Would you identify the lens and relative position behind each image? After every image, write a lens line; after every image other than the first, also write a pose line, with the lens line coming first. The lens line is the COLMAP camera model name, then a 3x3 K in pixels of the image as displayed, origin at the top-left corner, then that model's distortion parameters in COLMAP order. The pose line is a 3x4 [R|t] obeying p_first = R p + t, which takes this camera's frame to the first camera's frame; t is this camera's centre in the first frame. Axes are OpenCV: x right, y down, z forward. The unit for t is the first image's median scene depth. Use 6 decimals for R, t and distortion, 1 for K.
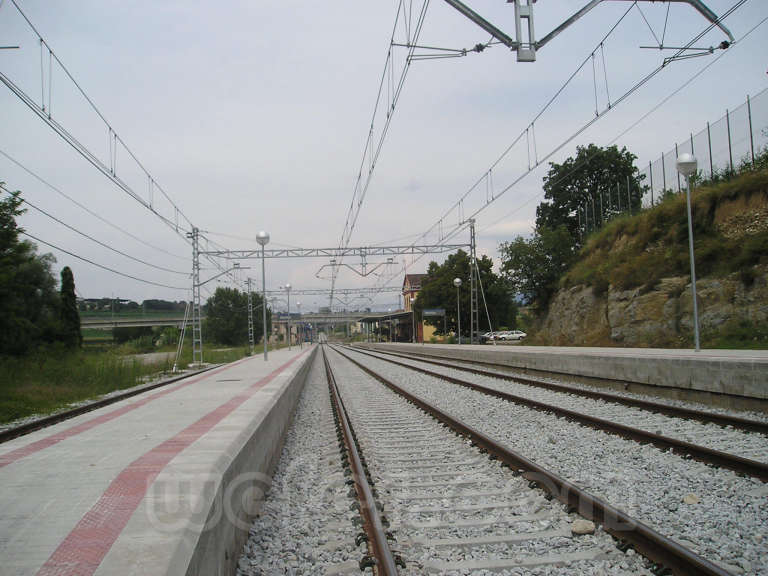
lens RADIAL K [[789.9, 0, 384.0], [0, 789.9, 288.0], [0, 0, 1]] dist [-0.108826, 0.006800]
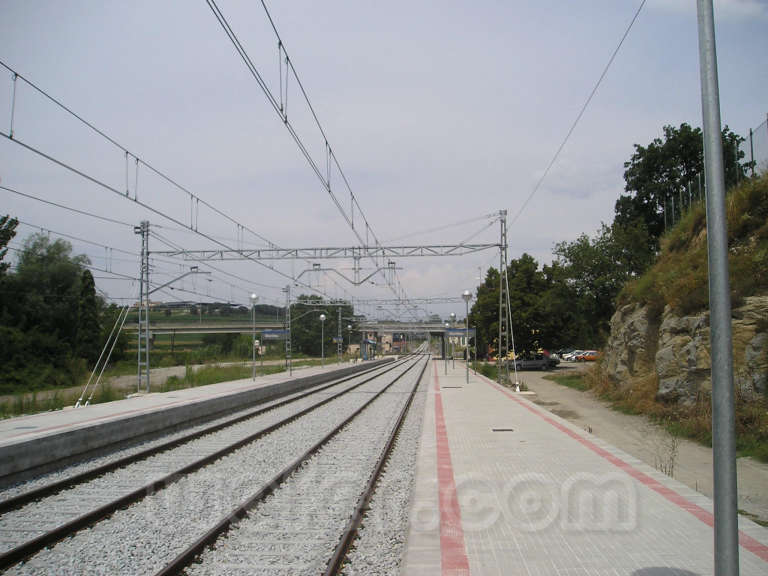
lens RADIAL K [[789.9, 0, 384.0], [0, 789.9, 288.0], [0, 0, 1]] dist [-0.108826, 0.006800]
pose [[0.989485, 0.013473, -0.144007, 0.078913], [-0.014814, 0.999856, -0.008243, -0.004539], [0.143875, 0.010289, 0.989542, 0.181243]]
